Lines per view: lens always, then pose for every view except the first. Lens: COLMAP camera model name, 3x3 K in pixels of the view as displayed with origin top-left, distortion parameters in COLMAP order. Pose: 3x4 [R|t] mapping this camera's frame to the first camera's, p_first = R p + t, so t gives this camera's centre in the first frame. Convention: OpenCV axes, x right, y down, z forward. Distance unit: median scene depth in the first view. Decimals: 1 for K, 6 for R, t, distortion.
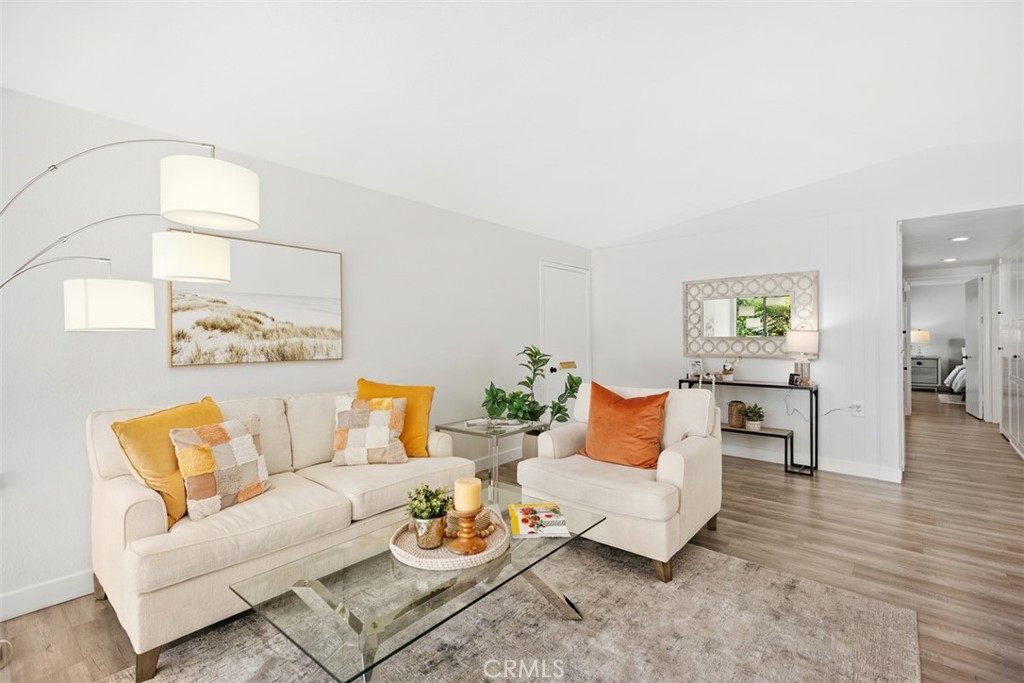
lens RADIAL K [[465.7, 0, 510.8], [0, 465.7, 337.7], [0, 0, 1]] dist [0.026397, 0.000005]
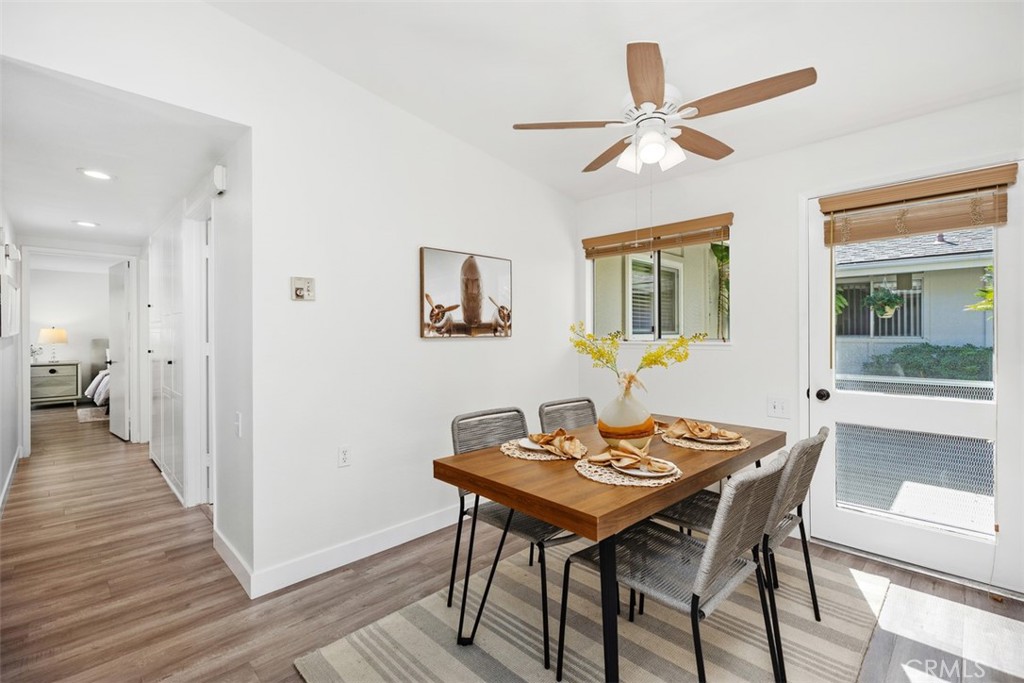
lens RADIAL K [[465.7, 0, 510.8], [0, 465.7, 337.7], [0, 0, 1]] dist [0.026397, 0.000005]
pose [[0.108163, -0.002937, 0.994129, 0.202576], [0.003099, 0.999992, 0.002617, -0.000152], [-0.994128, 0.002798, 0.108171, 0.211107]]
